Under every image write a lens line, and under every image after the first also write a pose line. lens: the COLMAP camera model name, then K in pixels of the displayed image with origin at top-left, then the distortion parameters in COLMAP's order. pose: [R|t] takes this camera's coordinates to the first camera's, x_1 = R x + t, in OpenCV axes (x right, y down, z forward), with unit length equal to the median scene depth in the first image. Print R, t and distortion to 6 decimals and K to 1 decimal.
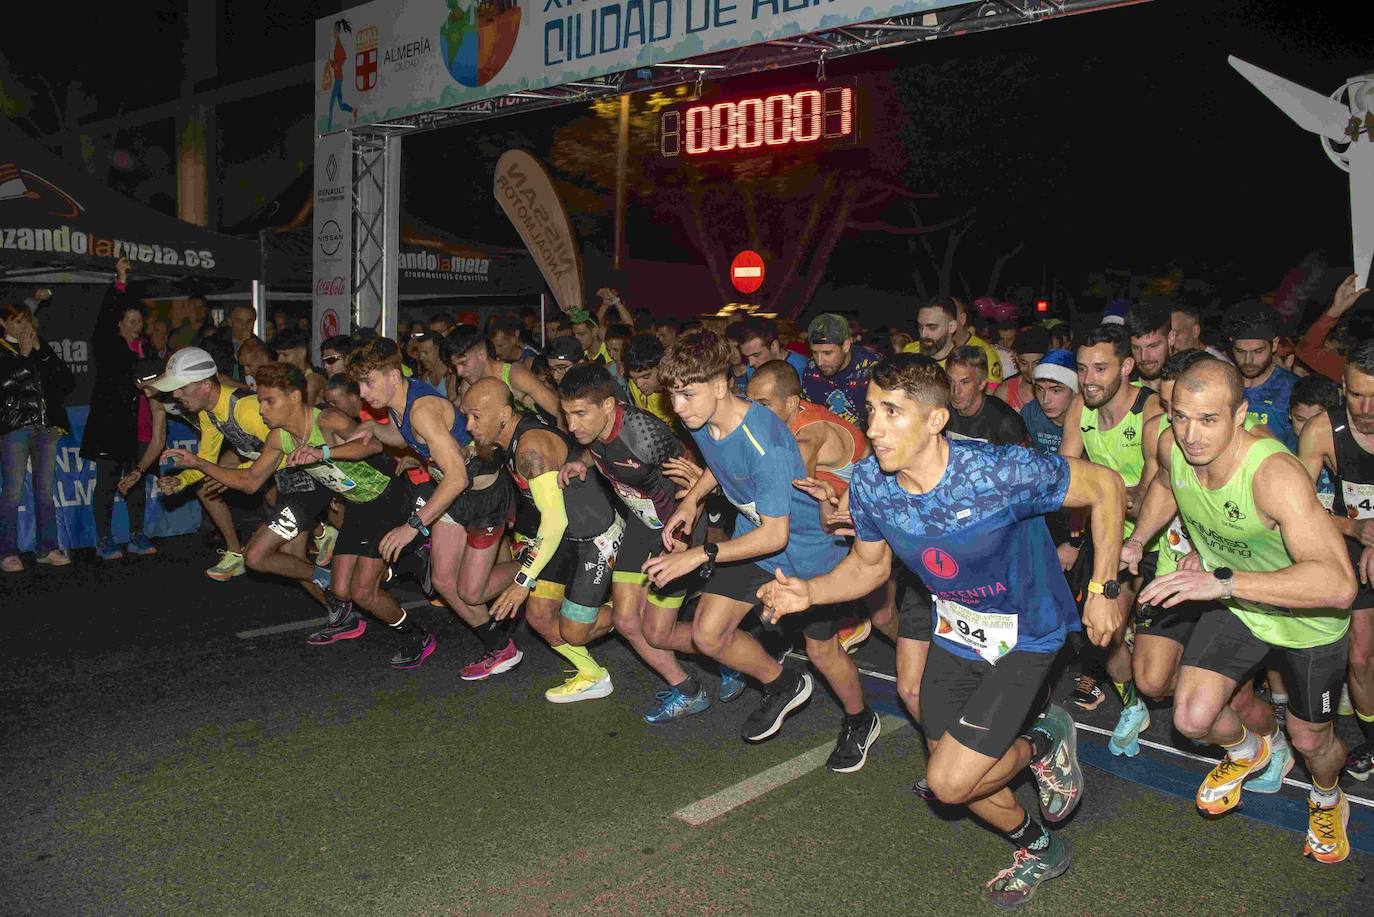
lens RADIAL K [[1135.3, 0, 690.4], [0, 1135.3, 458.1], [0, 0, 1]] dist [-0.113763, 0.115063]
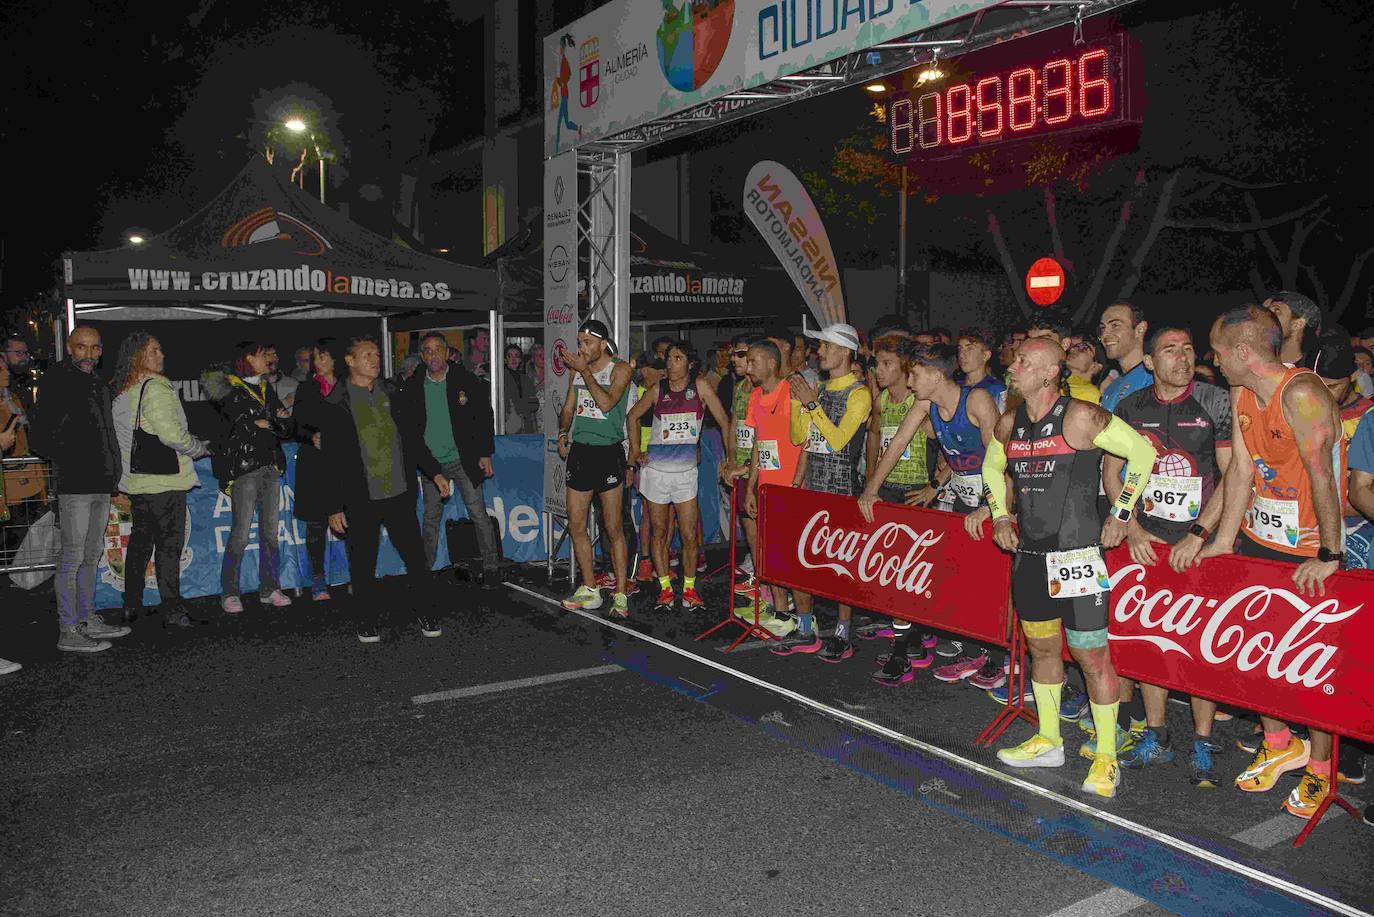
lens RADIAL K [[1135.3, 0, 676.2], [0, 1135.3, 453.7], [0, 0, 1]] dist [-0.113763, 0.115063]
pose [[0.956958, 0.001007, -0.290226, 0.054855], [-0.005760, 0.999863, -0.015522, -0.023814], [0.290171, 0.016525, 0.956832, 0.125058]]
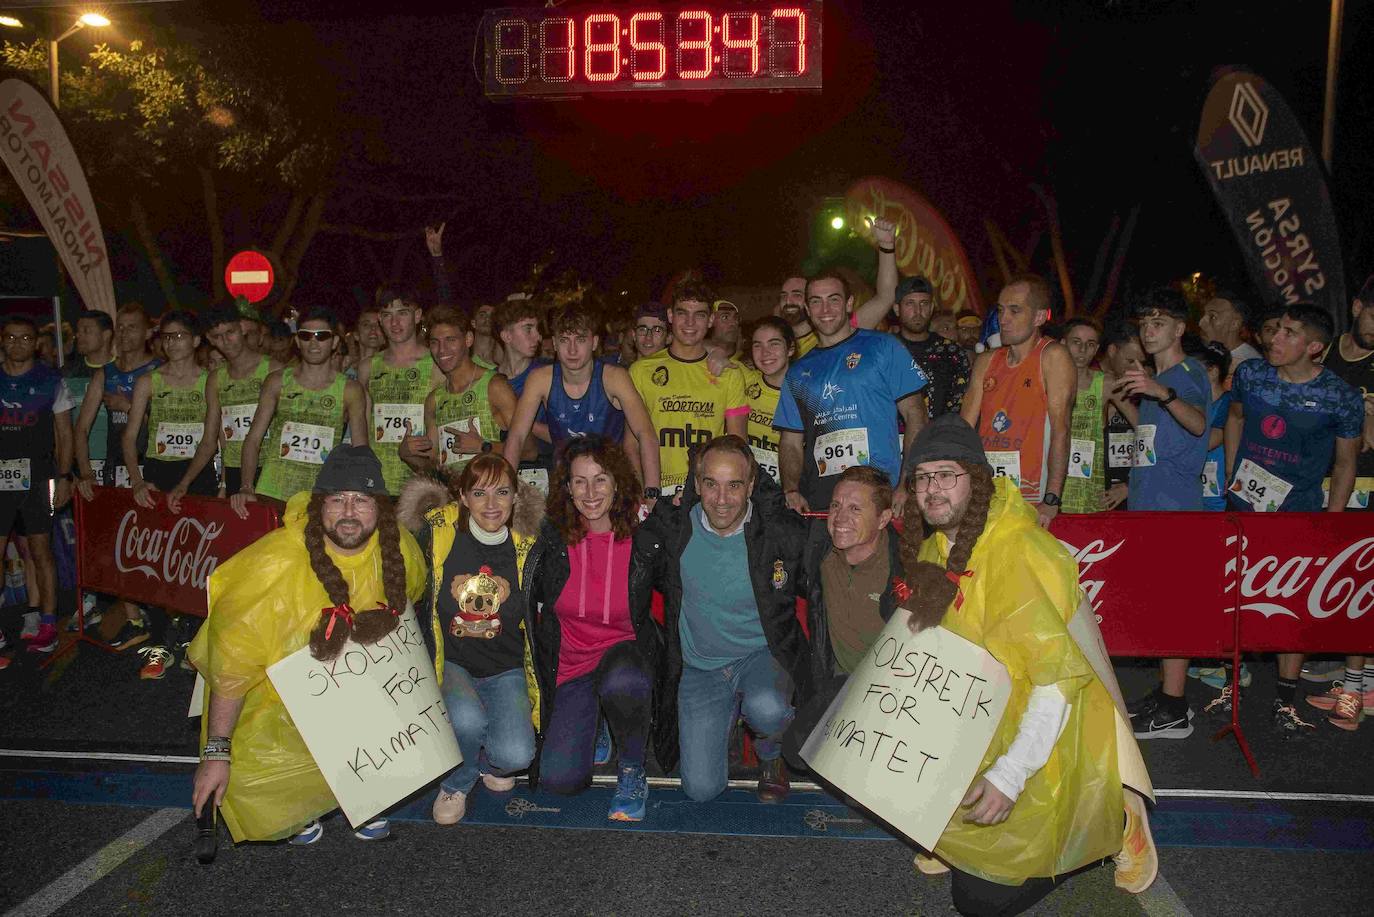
lens RADIAL K [[1135.3, 0, 687.6], [0, 1135.3, 477.3], [0, 0, 1]] dist [-0.113763, 0.115063]
pose [[0.827638, -0.071156, 0.556734, -0.278600], [0.073941, 0.997109, 0.017520, -0.024583], [-0.556371, 0.026666, 0.830506, 0.312983]]
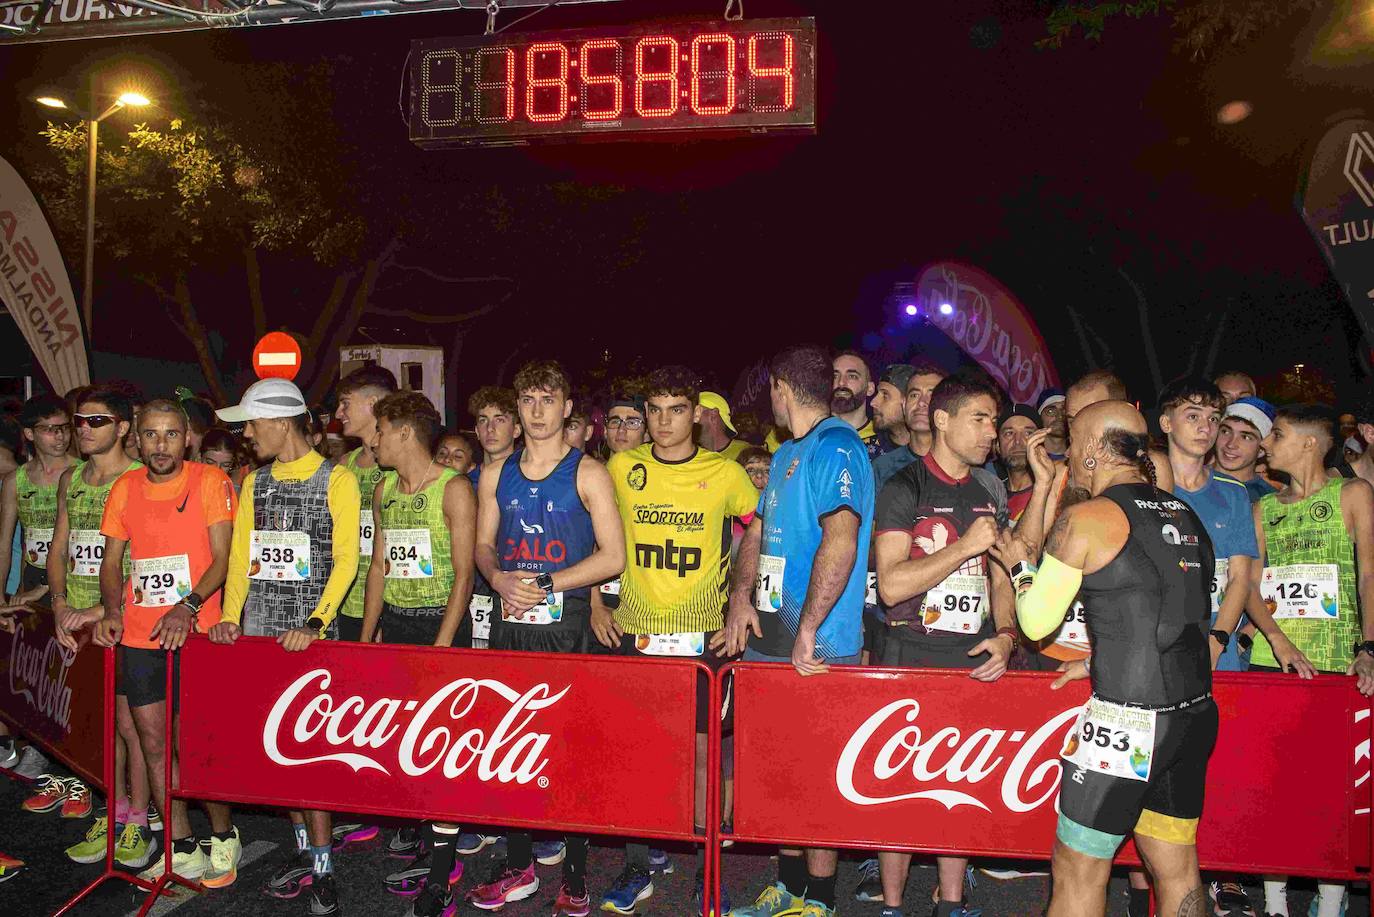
lens RADIAL K [[1135.3, 0, 693.2], [0, 1135.3, 464.9], [0, 0, 1]] dist [-0.113763, 0.115063]
pose [[0.867283, -0.012170, 0.497667, -0.161541], [0.056364, 0.995673, -0.073877, -0.039311], [-0.494615, 0.092123, 0.864216, 0.386649]]
